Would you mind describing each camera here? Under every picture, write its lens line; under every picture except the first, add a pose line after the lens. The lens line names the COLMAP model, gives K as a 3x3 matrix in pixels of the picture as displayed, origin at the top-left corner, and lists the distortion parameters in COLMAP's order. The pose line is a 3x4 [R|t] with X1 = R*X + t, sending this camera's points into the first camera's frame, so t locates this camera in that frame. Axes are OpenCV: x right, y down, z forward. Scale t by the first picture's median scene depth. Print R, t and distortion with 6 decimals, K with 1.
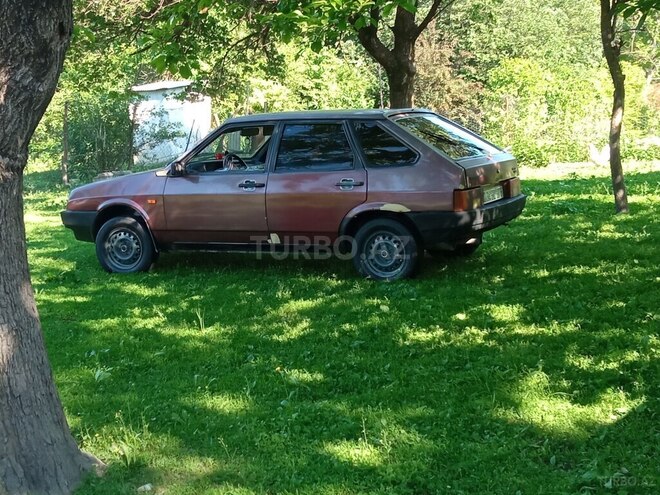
lens RADIAL K [[1132.9, 0, 329.4], [0, 1132.9, 245.5], [0, 0, 1]] dist [0.156221, 0.000000]
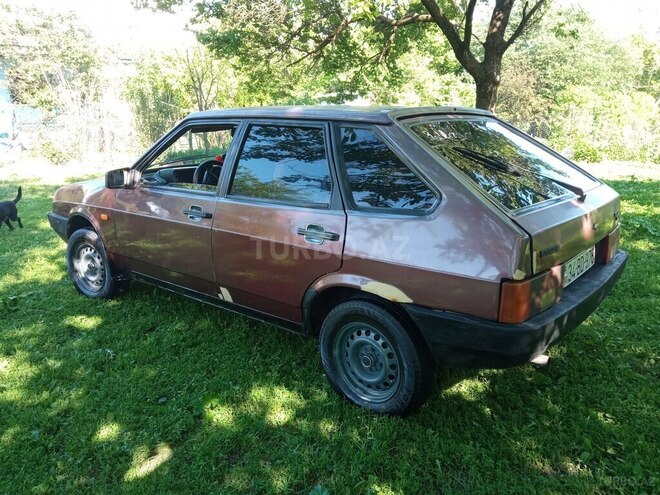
lens RADIAL K [[549.0, 0, 328.1], [0, 549.0, 250.5], [0, 0, 1]] dist [0.082082, -0.130086]
pose [[0.971545, 0.092884, -0.217881, 0.033459], [-0.064744, 0.989009, 0.132926, -0.033085], [0.227833, -0.115037, 0.966881, 0.286728]]
